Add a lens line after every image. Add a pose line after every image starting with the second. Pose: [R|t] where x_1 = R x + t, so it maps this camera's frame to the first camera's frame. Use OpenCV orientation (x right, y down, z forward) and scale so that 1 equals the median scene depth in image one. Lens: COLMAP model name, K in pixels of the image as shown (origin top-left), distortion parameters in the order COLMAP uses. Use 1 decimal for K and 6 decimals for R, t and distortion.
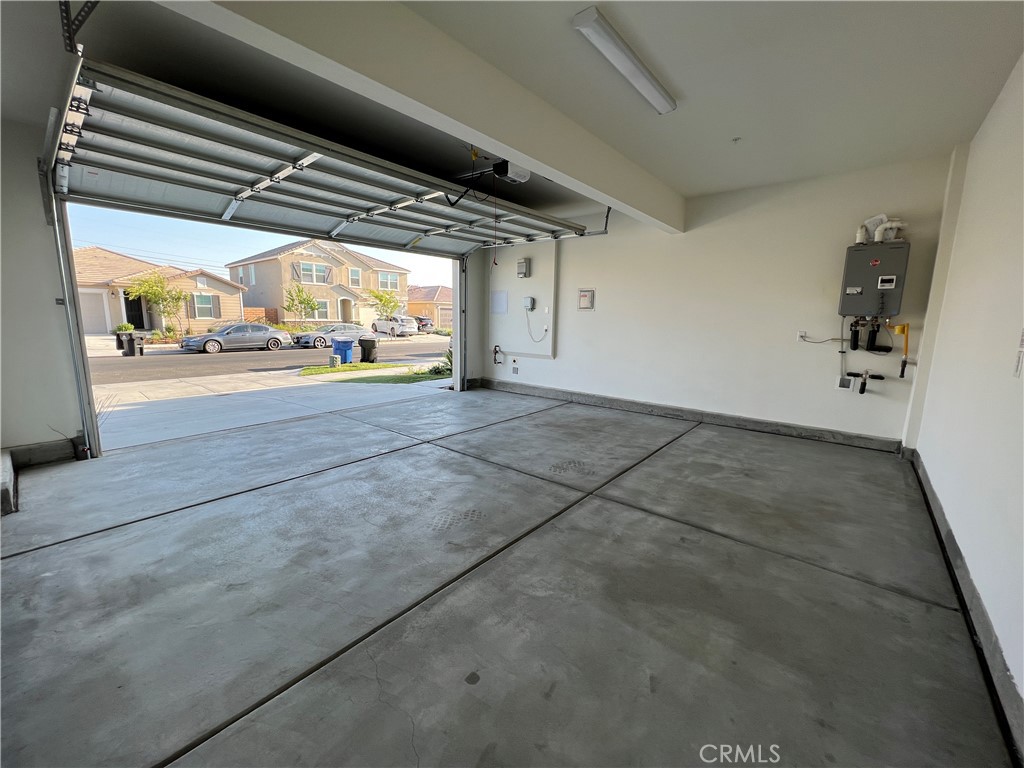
lens RADIAL K [[410.0, 0, 511.9], [0, 410.0, 382.2], [0, 0, 1]] dist [0.001284, -0.000238]
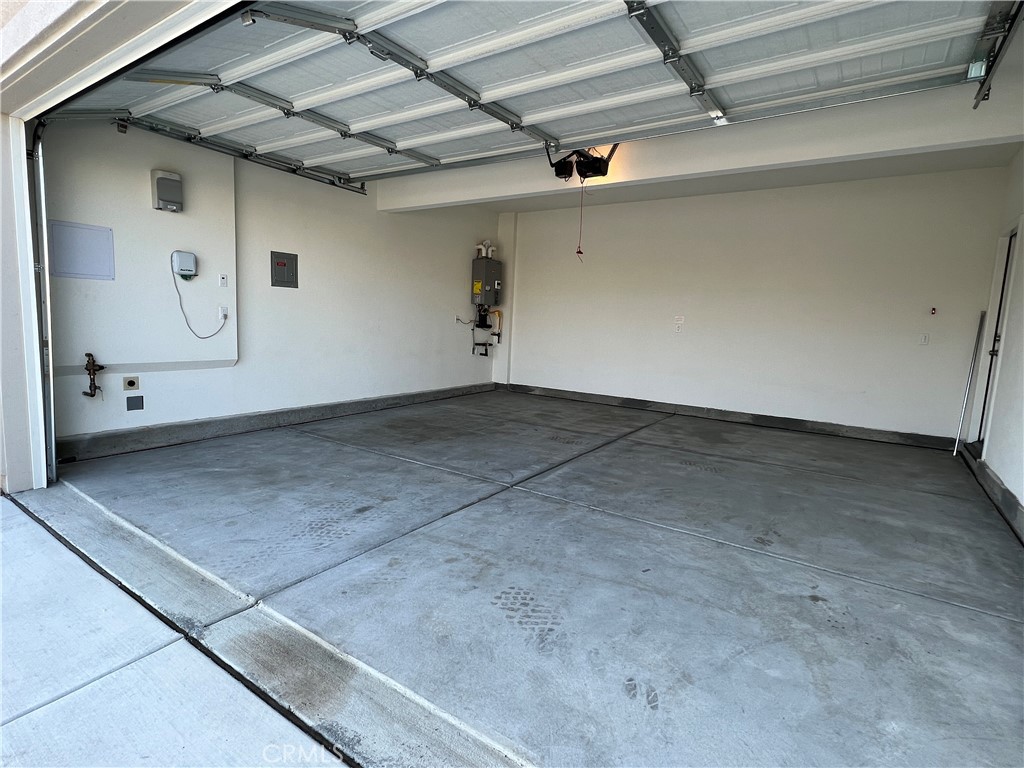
lens RADIAL K [[515.4, 0, 512.2], [0, 515.4, 381.6], [0, 0, 1]] dist [0.000710, 0.000019]
pose [[-0.098966, -0.140490, 0.985124, -1.020377], [0.115056, 0.981728, 0.151564, -0.153492], [-0.988417, 0.128344, -0.080993, 1.041141]]
